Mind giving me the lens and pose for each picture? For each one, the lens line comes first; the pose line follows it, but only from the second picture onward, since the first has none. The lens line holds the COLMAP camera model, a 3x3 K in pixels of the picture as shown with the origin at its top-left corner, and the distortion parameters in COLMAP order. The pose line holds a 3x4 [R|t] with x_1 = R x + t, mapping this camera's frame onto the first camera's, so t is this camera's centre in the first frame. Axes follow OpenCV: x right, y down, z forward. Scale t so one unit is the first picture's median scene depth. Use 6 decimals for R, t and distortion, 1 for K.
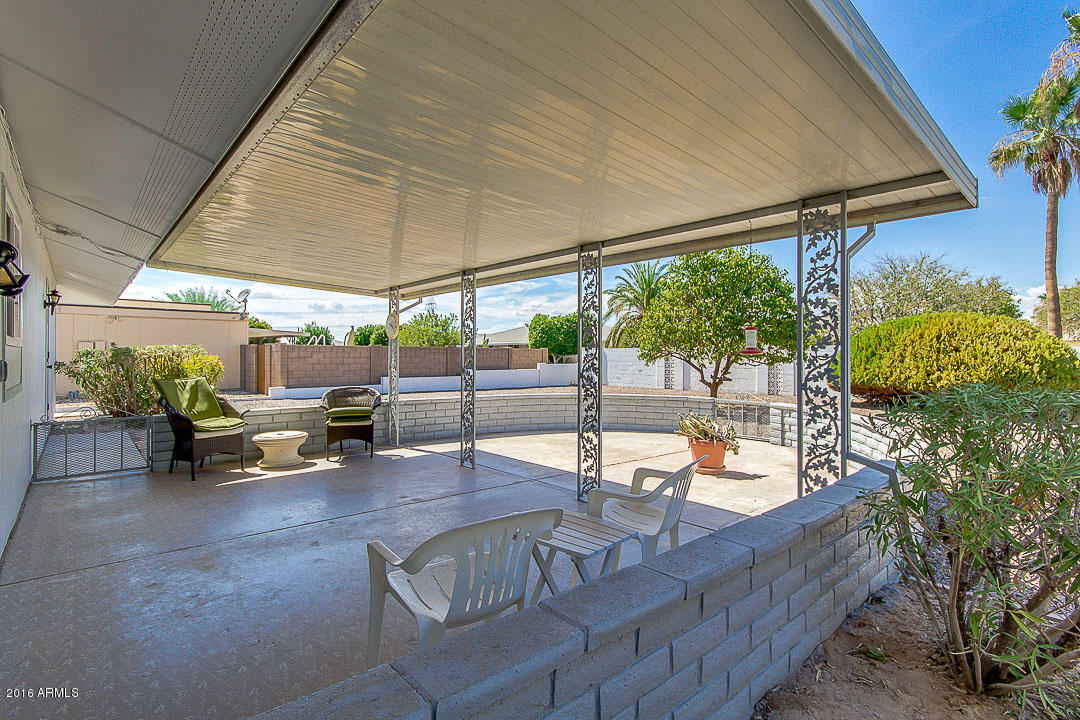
lens RADIAL K [[501.8, 0, 544.7], [0, 501.8, 360.8], [0, 0, 1]] dist [0.002522, -0.001253]
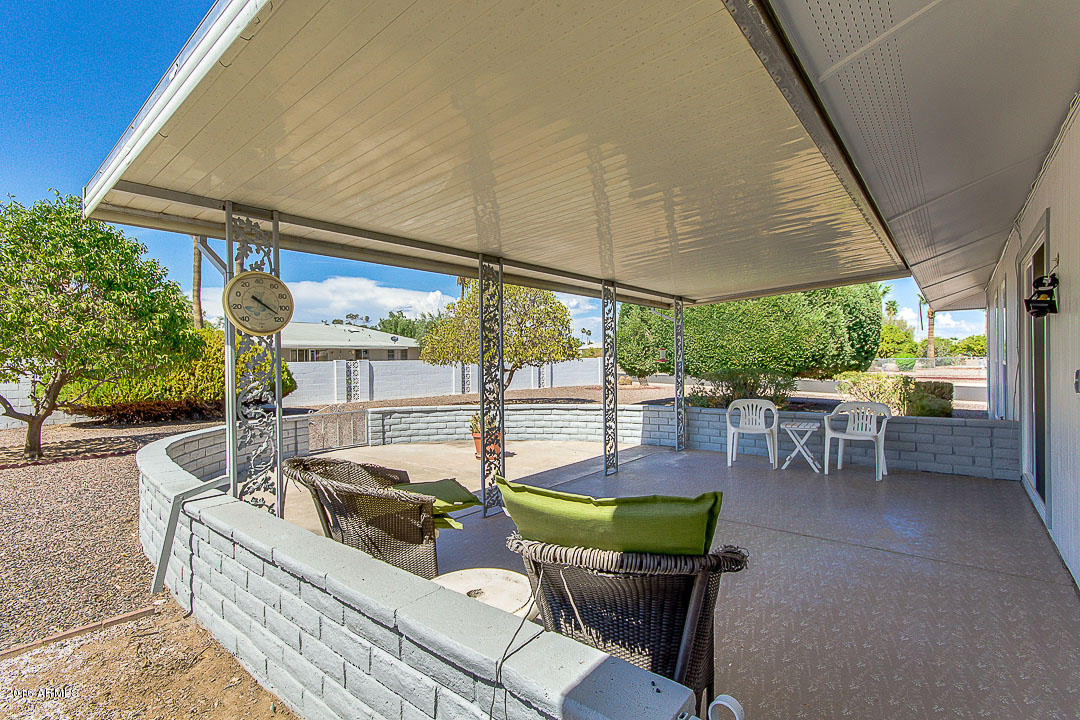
lens RADIAL K [[501.8, 0, 544.7], [0, 501.8, 360.8], [0, 0, 1]] dist [0.002522, -0.001253]
pose [[-0.136788, -0.000405, 0.990600, -0.771574], [0.029132, 0.999566, 0.004431, -0.018042], [-0.990172, 0.029464, -0.136717, 0.858575]]
